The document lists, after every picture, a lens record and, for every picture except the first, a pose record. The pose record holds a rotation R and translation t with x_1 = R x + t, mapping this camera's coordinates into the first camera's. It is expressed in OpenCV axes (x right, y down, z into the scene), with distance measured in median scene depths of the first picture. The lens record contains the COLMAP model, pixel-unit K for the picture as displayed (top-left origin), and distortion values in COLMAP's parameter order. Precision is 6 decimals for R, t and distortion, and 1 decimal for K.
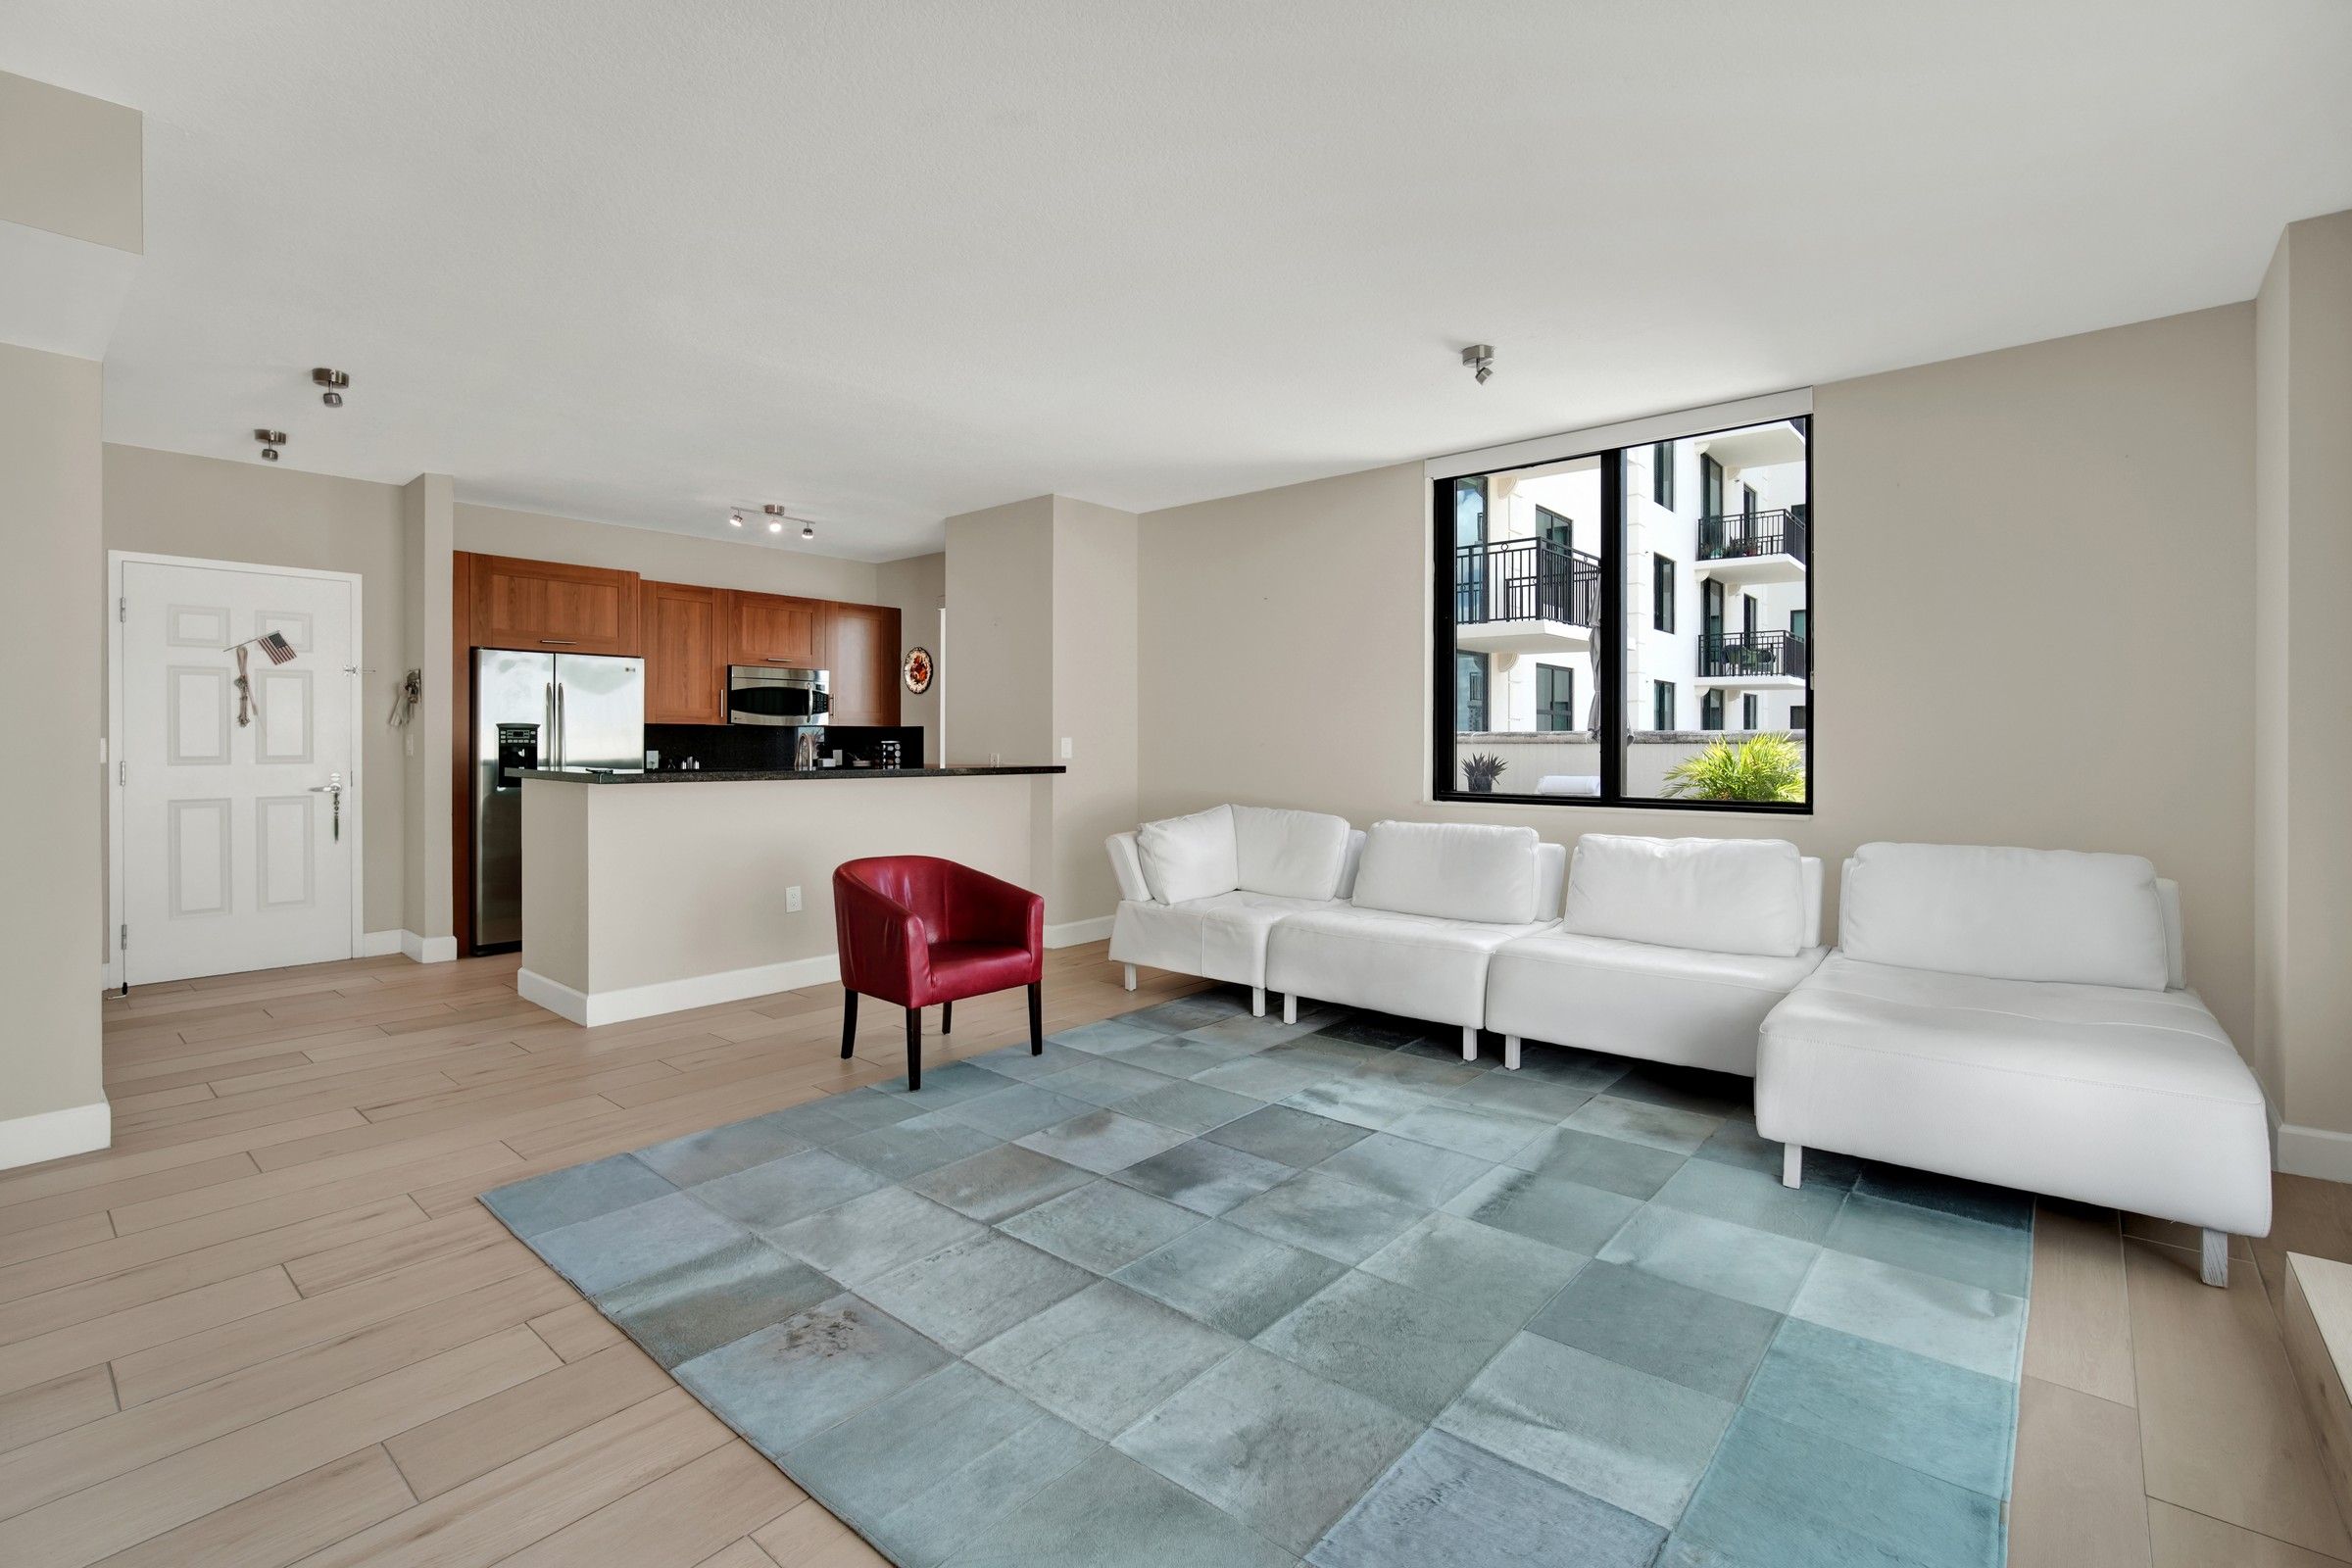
lens RADIAL K [[1067.3, 0, 1174.7], [0, 1067.3, 742.0], [0, 0, 1]] dist [-0.001721, 0.000229]
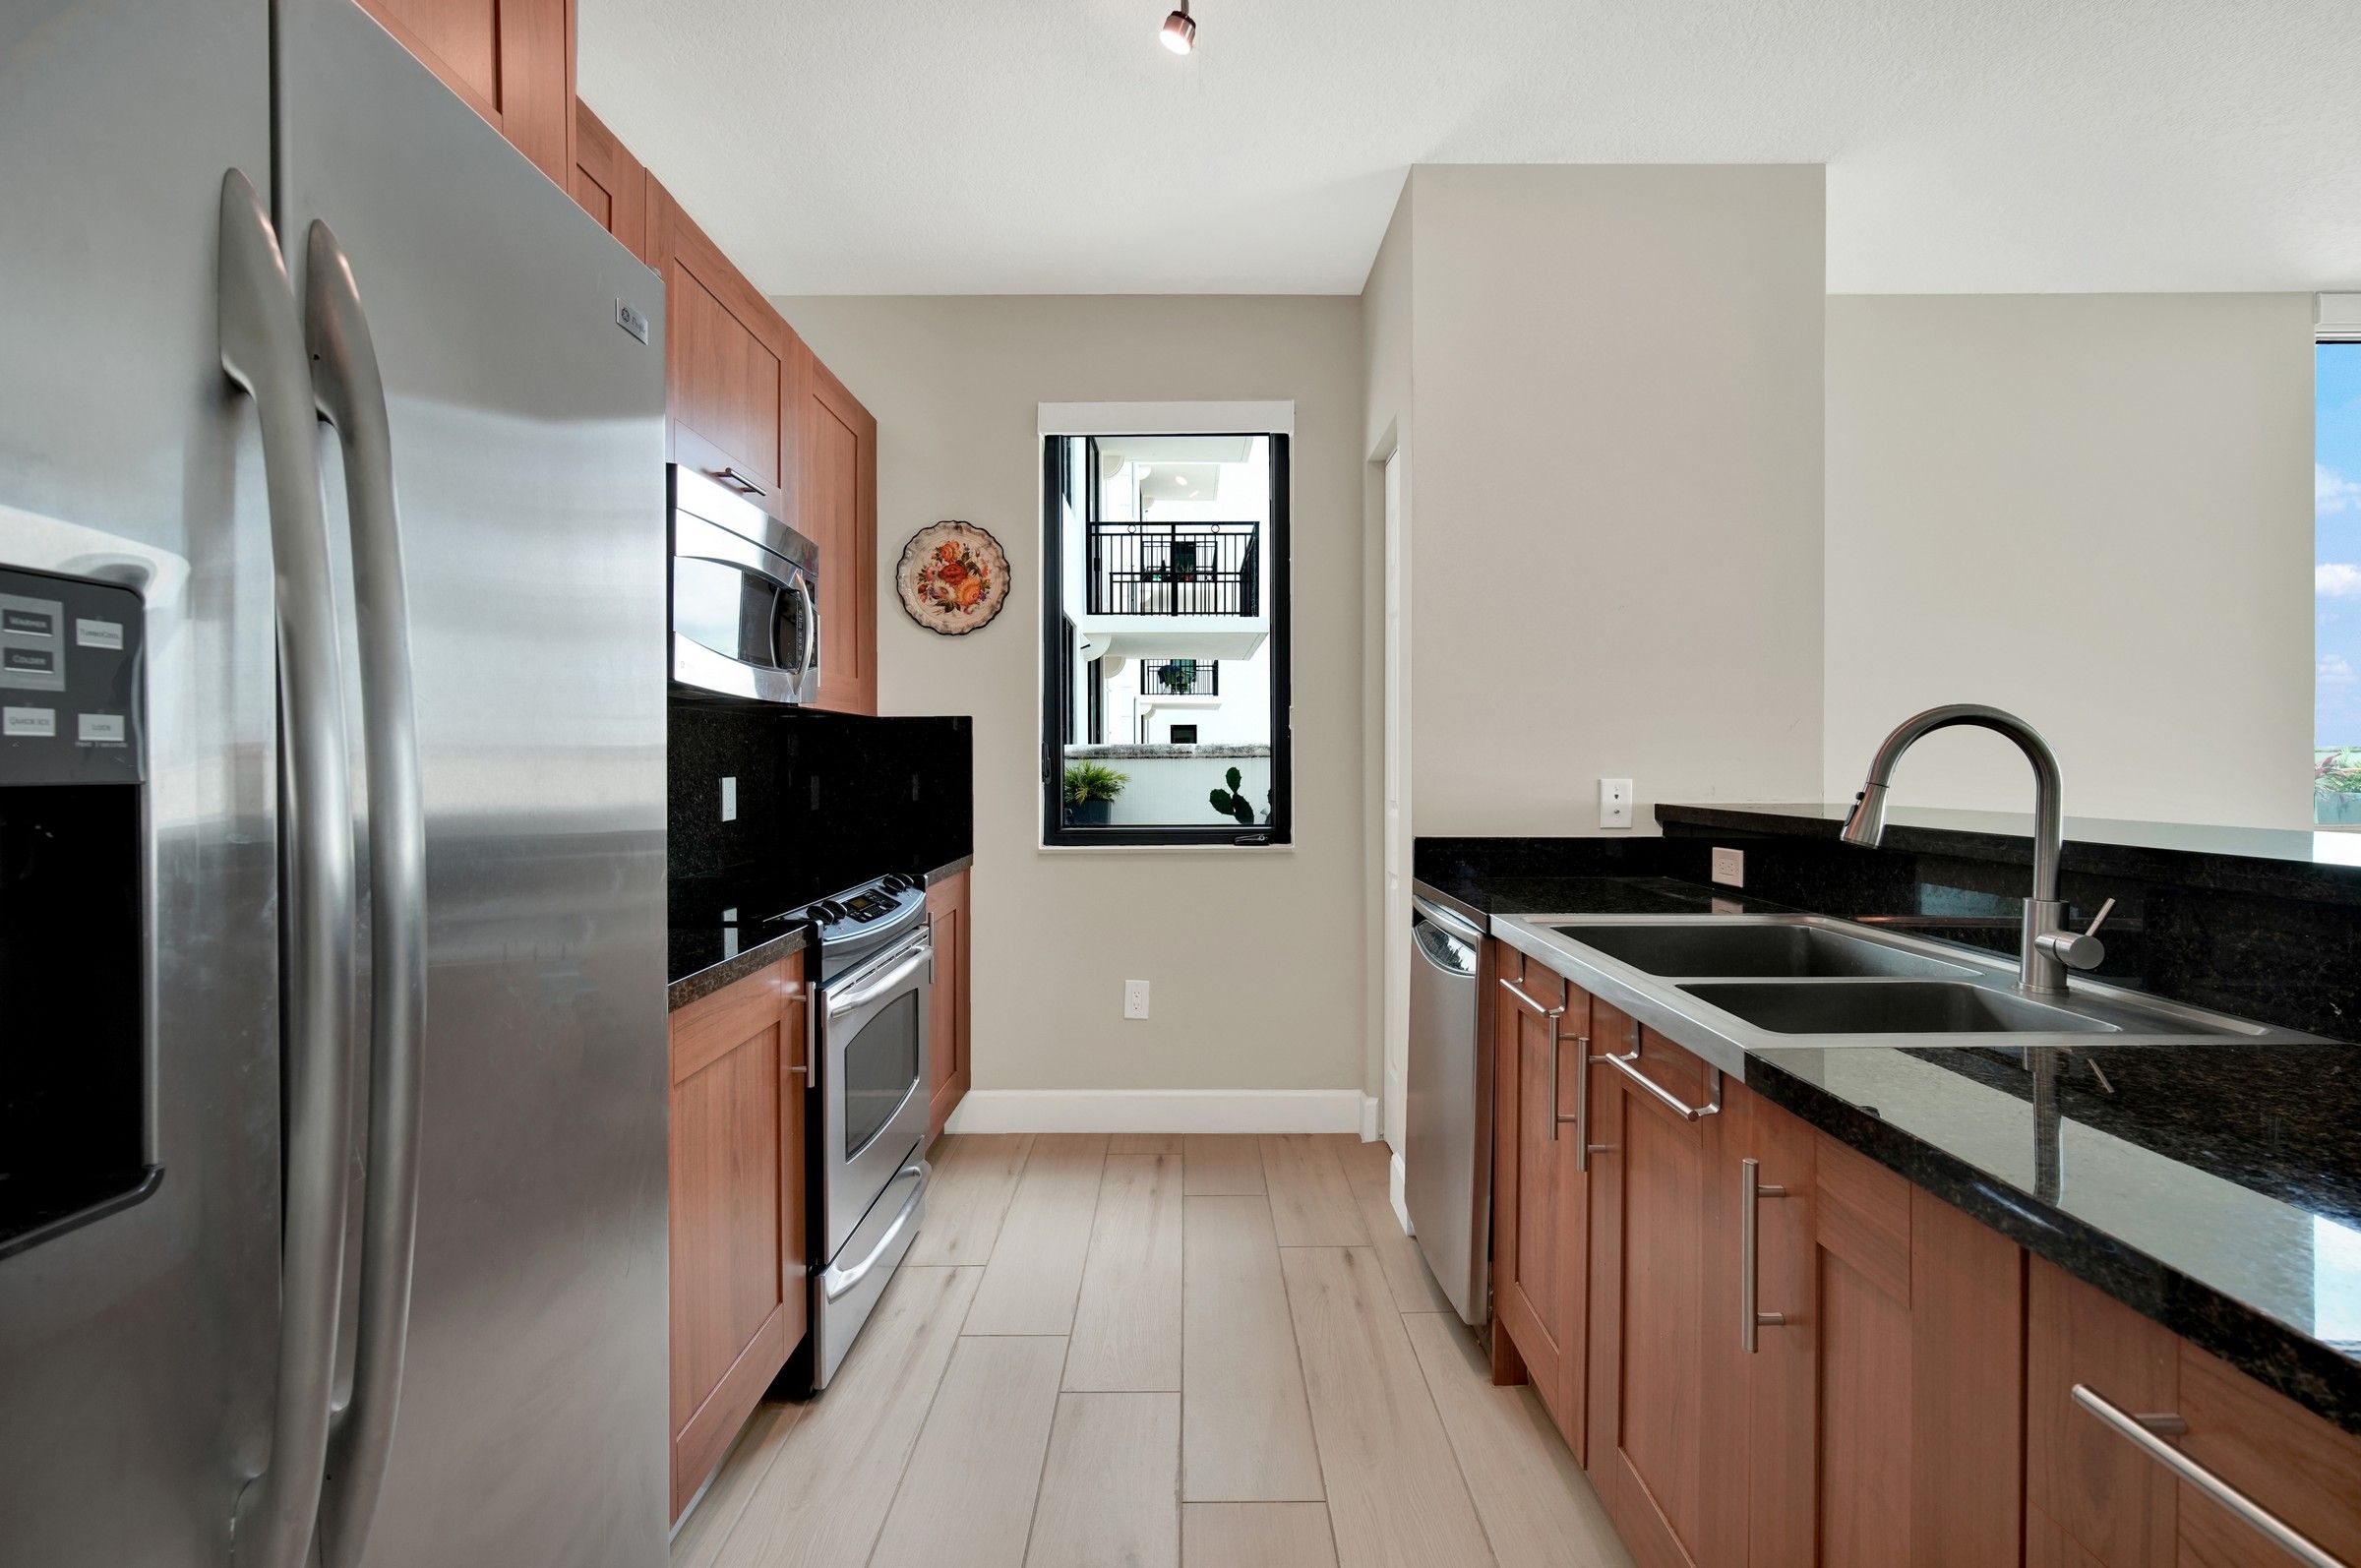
lens RADIAL K [[1044.2, 0, 1174.6], [0, 1044.2, 760.3], [0, 0, 1]] dist [-0.004482, -0.000097]
pose [[0.755562, -0.004792, 0.655060, -0.603760], [0.004431, 0.999988, 0.002206, 0.002630], [-0.655063, 0.001236, 0.755574, 0.888379]]
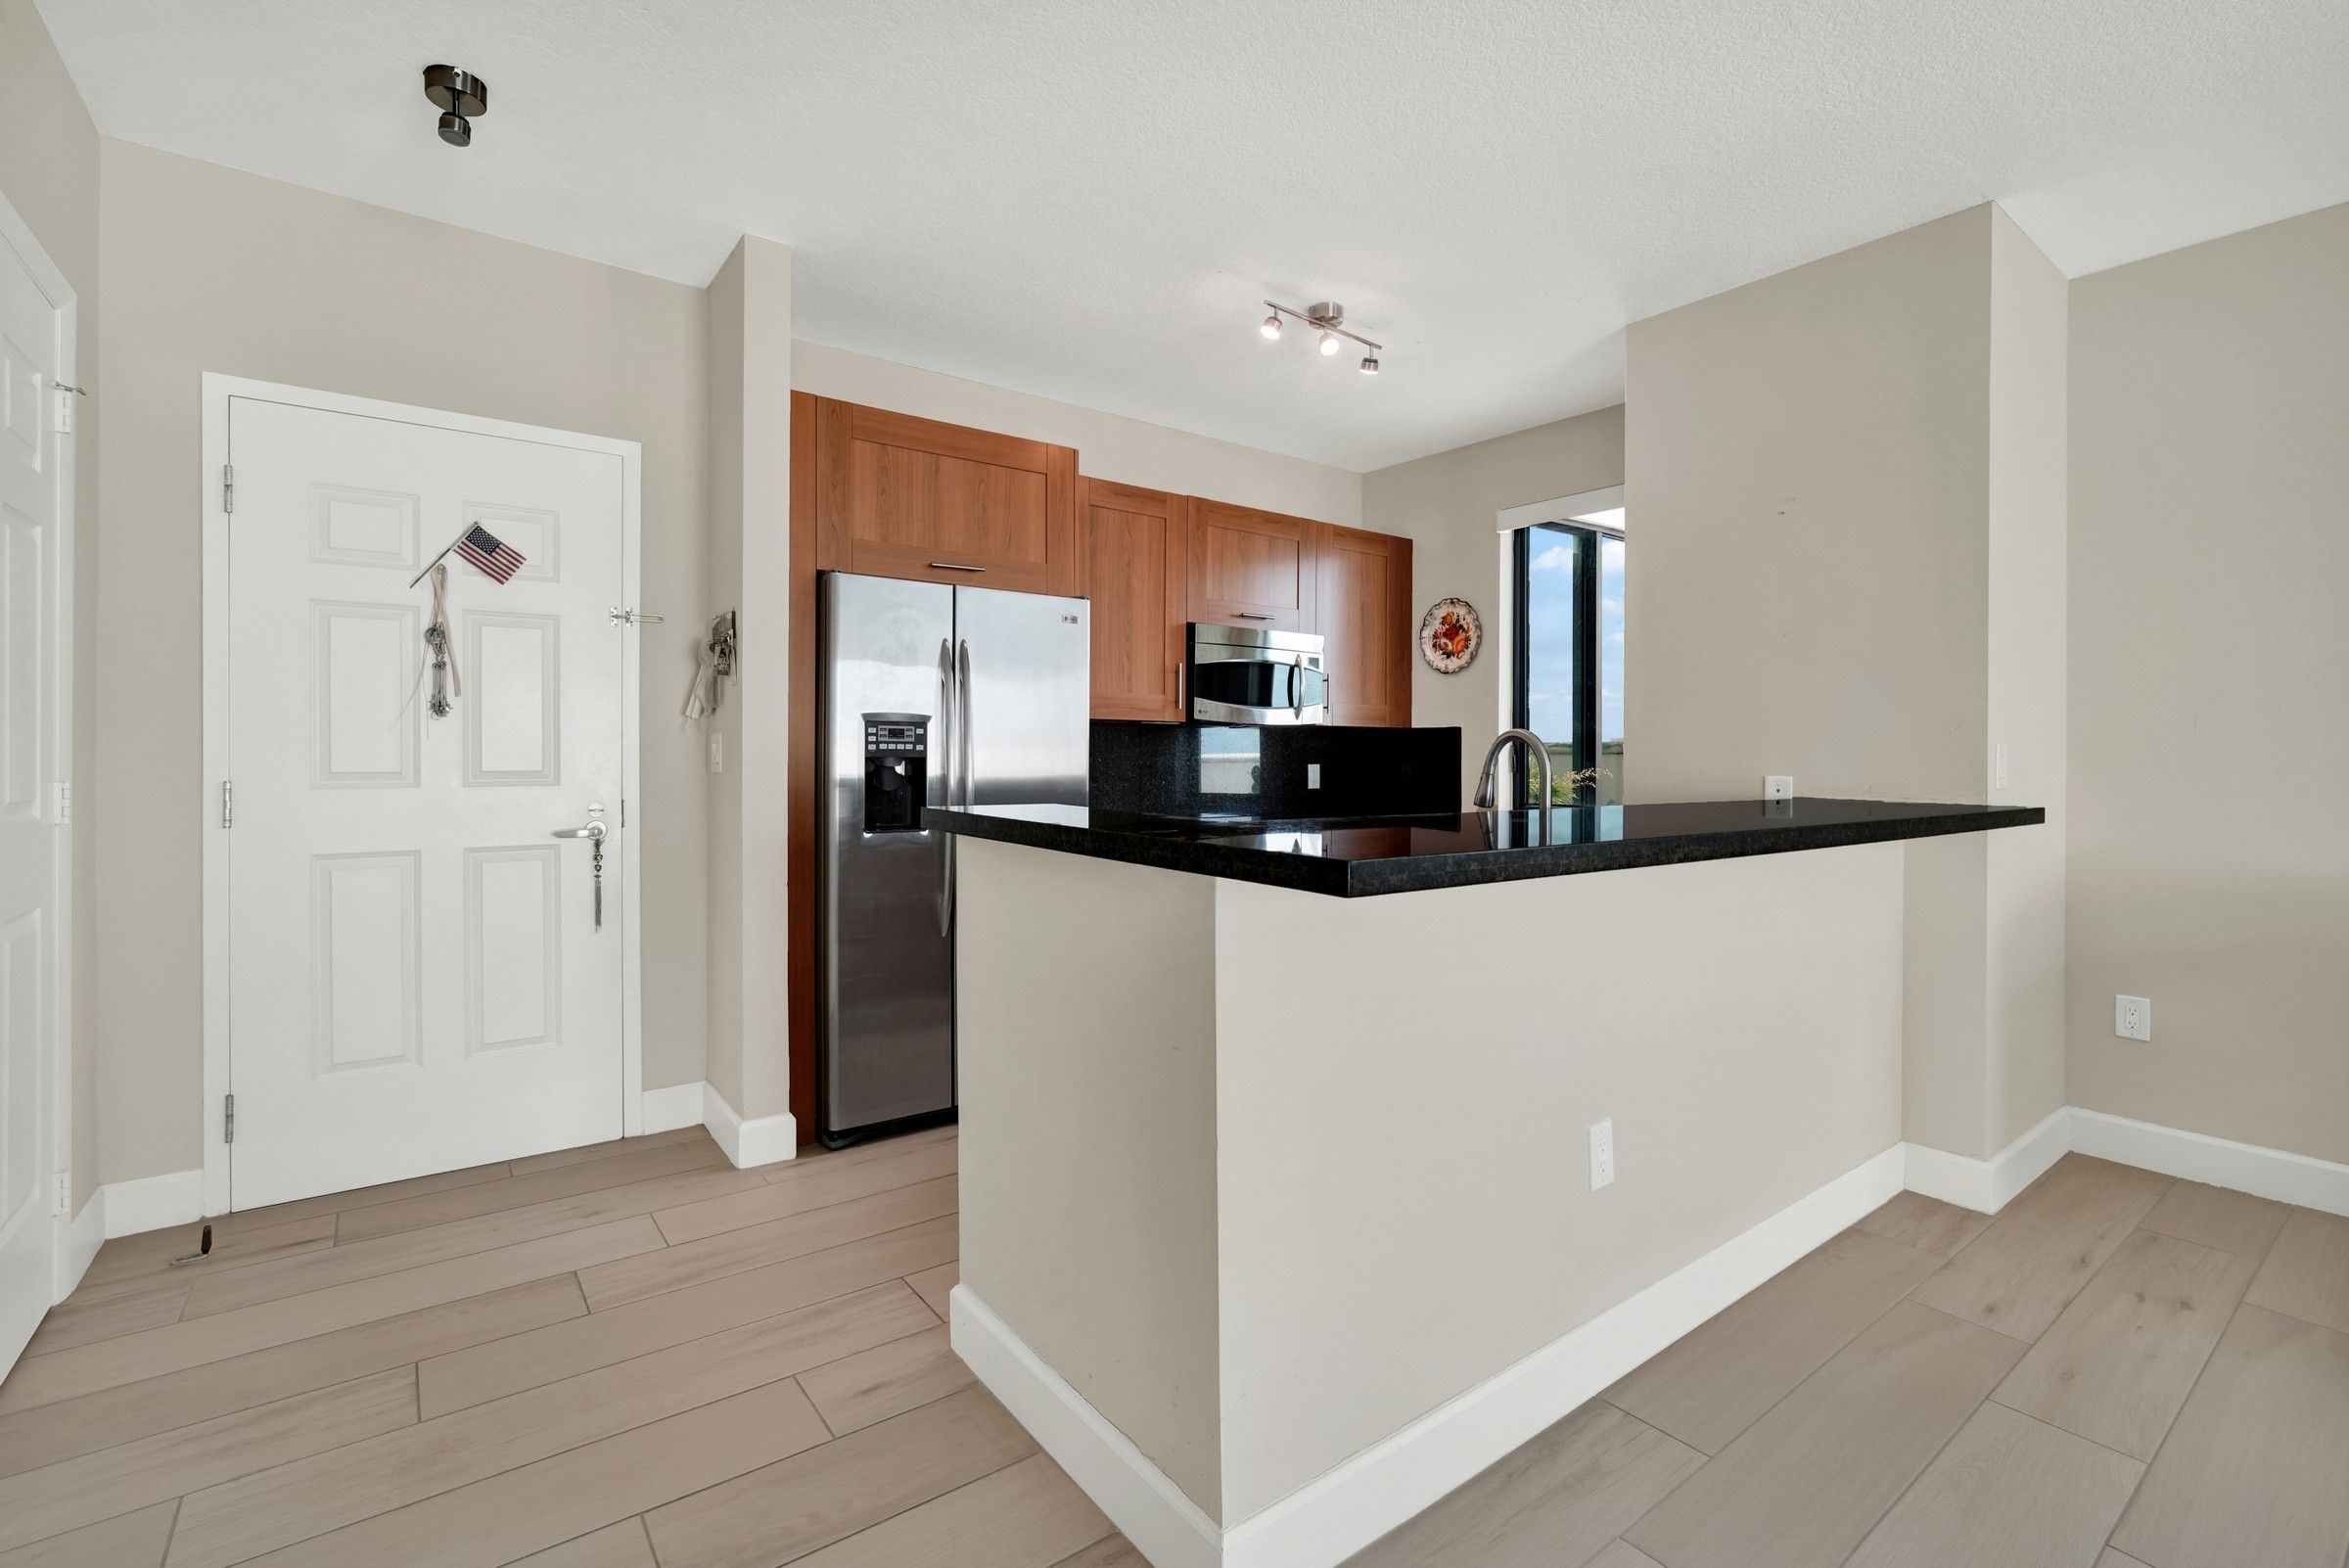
lens RADIAL K [[1039.0, 0, 1168.6], [0, 1039.0, 760.4], [0, 0, 1]] dist [-0.004482, -0.000097]
pose [[0.978105, 0.006491, -0.208010, -0.378226], [-0.005236, 0.999965, 0.006587, 0.002040], [0.208045, -0.005354, 0.978105, 0.524981]]
